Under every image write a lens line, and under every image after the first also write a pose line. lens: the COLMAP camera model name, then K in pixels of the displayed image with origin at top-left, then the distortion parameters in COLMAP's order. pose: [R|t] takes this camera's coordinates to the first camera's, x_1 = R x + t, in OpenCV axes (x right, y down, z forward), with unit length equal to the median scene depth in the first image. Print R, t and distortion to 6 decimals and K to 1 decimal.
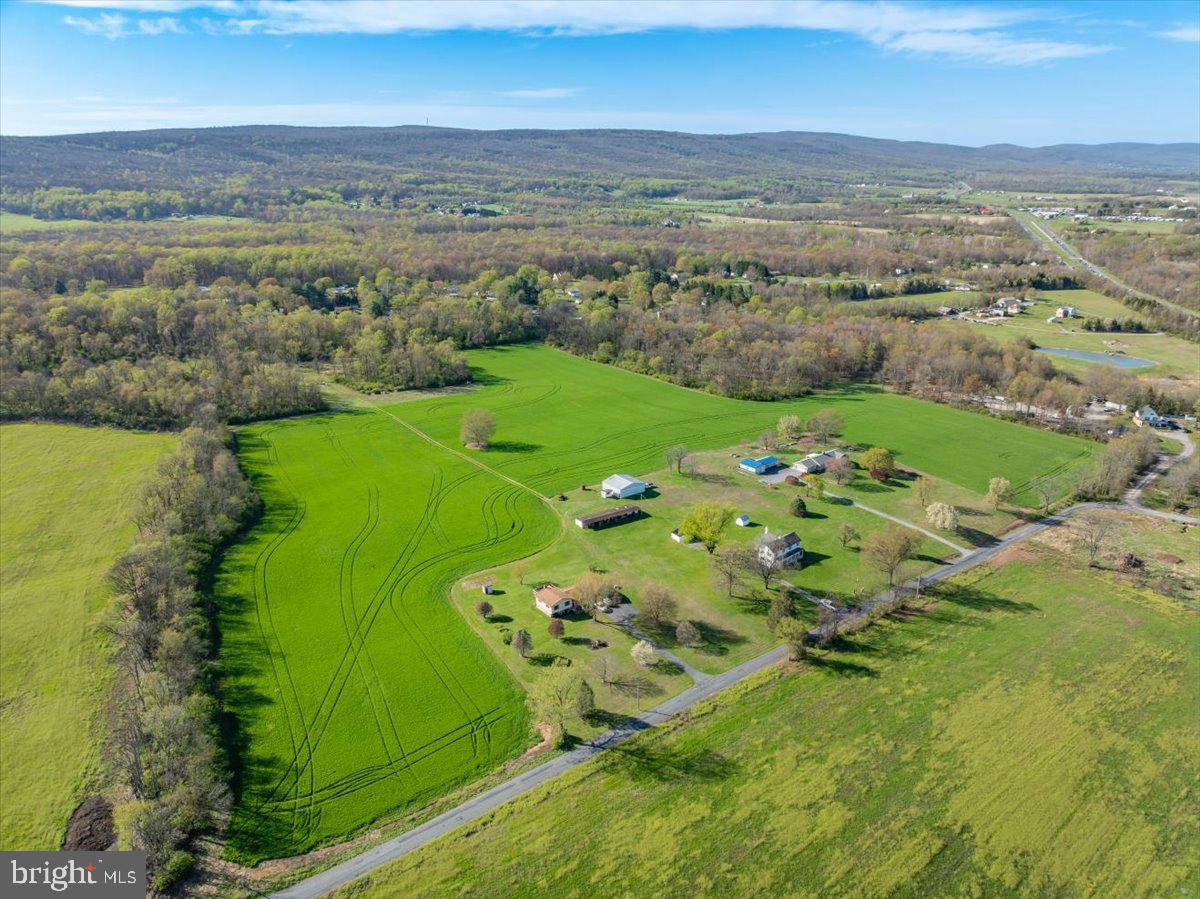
lens RADIAL K [[844.6, 0, 604.0], [0, 844.6, 454.8], [0, 0, 1]] dist [-0.044592, 0.013477]
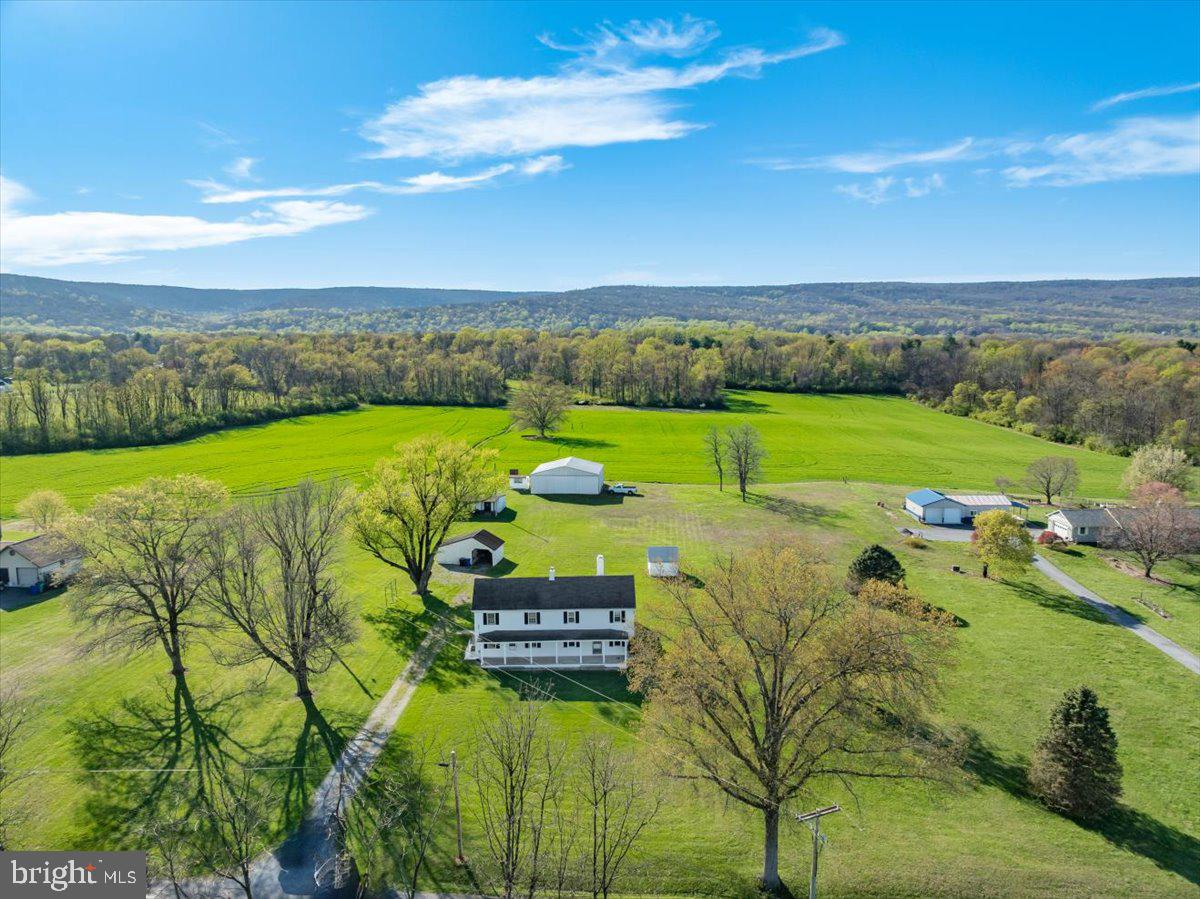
lens RADIAL K [[844.6, 0, 605.3], [0, 844.6, 452.6], [0, 0, 1]] dist [-0.044592, 0.013477]
pose [[0.756333, 0.088603, -0.648159, 0.055970], [-0.213953, 0.969801, -0.117089, 0.012116], [0.618211, 0.227233, 0.752449, 0.107875]]
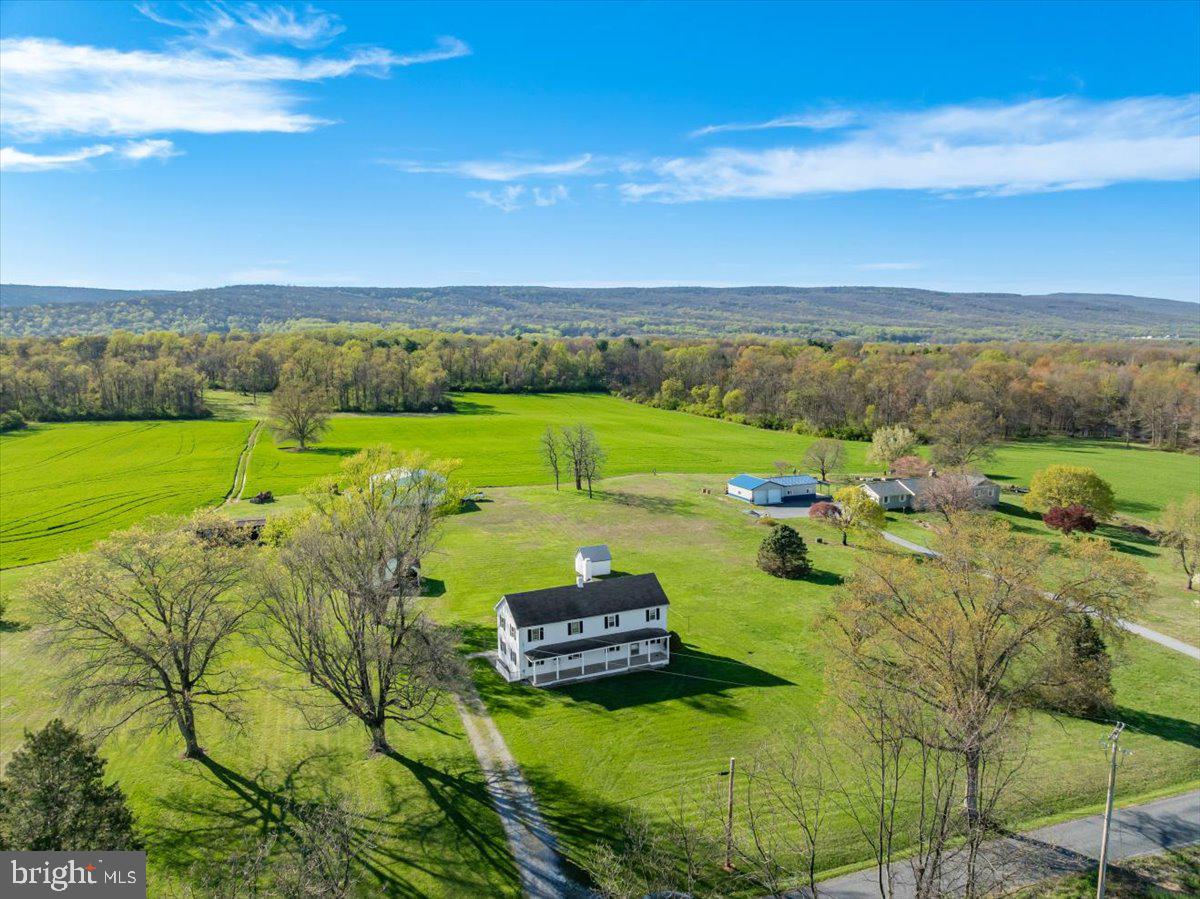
lens RADIAL K [[844.6, 0, 604.4], [0, 844.6, 443.7], [0, 0, 1]] dist [-0.044592, 0.013477]
pose [[0.955868, 0.034070, -0.291814, 0.041008], [-0.094041, 0.976477, -0.194035, 0.014812], [0.278339, 0.212914, 0.936587, 0.100096]]
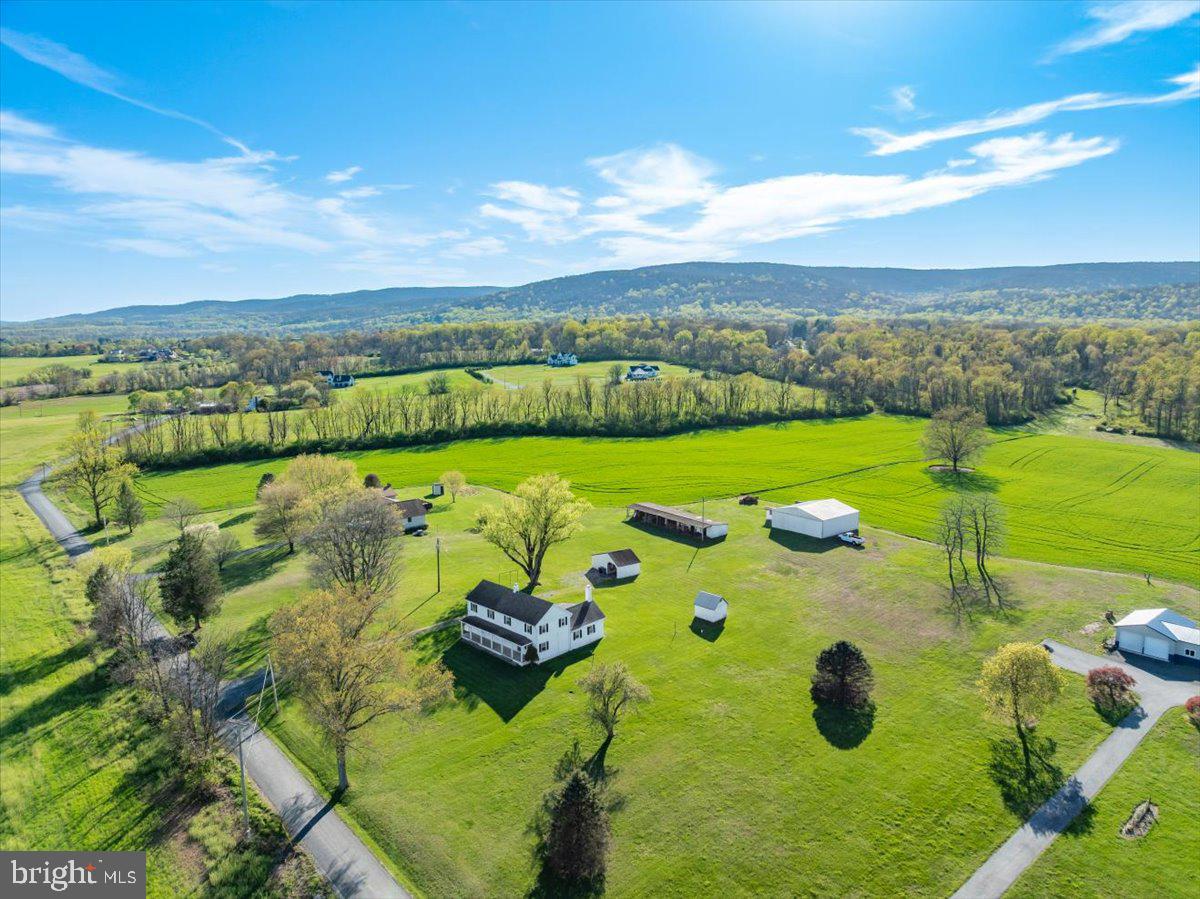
lens RADIAL K [[844.6, 0, 602.8], [0, 844.6, 455.4], [0, 0, 1]] dist [-0.044592, 0.013477]
pose [[0.041780, 0.164044, -0.985568, 0.082848], [-0.325026, 0.935006, 0.141850, -0.004551], [0.944782, 0.314409, 0.092383, 0.135078]]
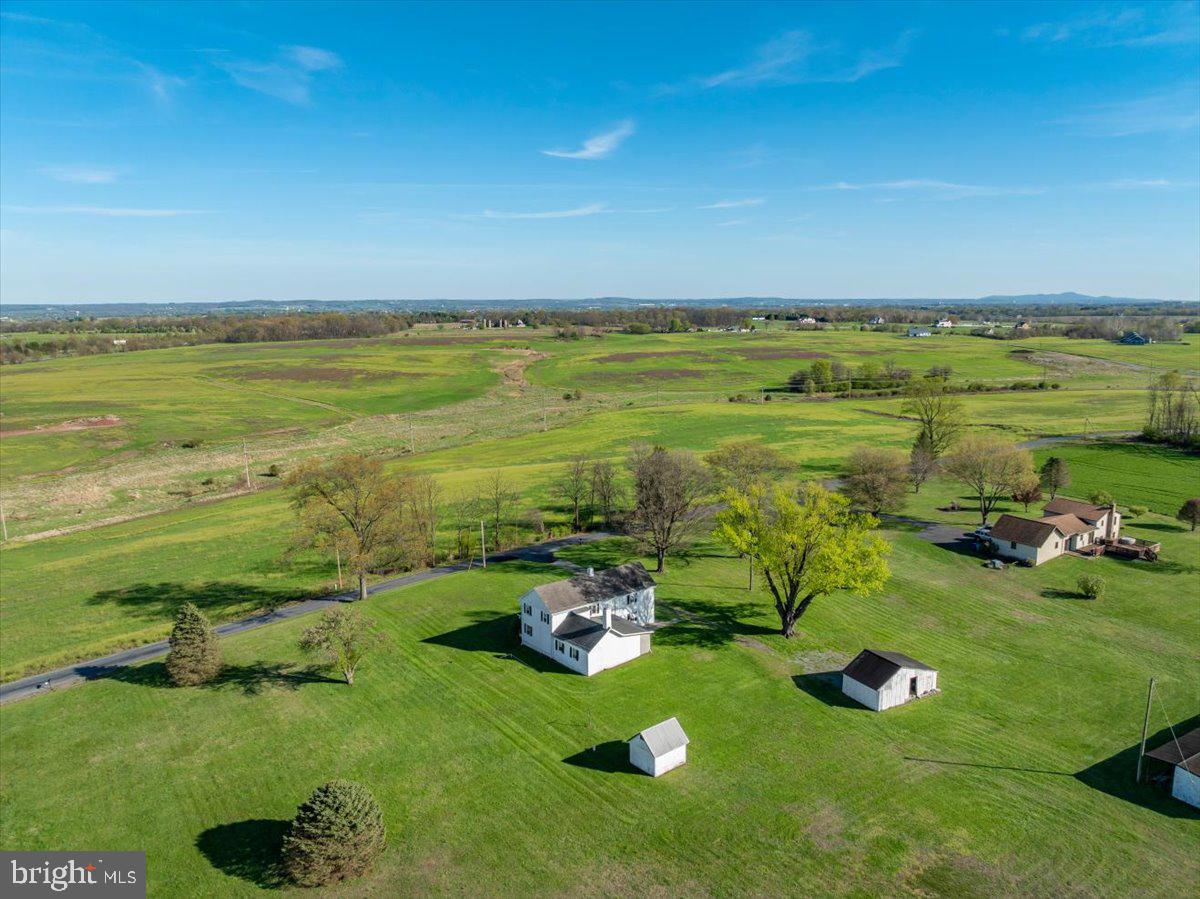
lens RADIAL K [[844.6, 0, 596.1], [0, 844.6, 451.4], [0, 0, 1]] dist [-0.044592, 0.013477]
pose [[-0.997256, 0.003197, 0.073956, 0.024869], [0.039173, 0.870506, 0.490596, -0.015682], [-0.062811, 0.492147, -0.868243, 0.175606]]
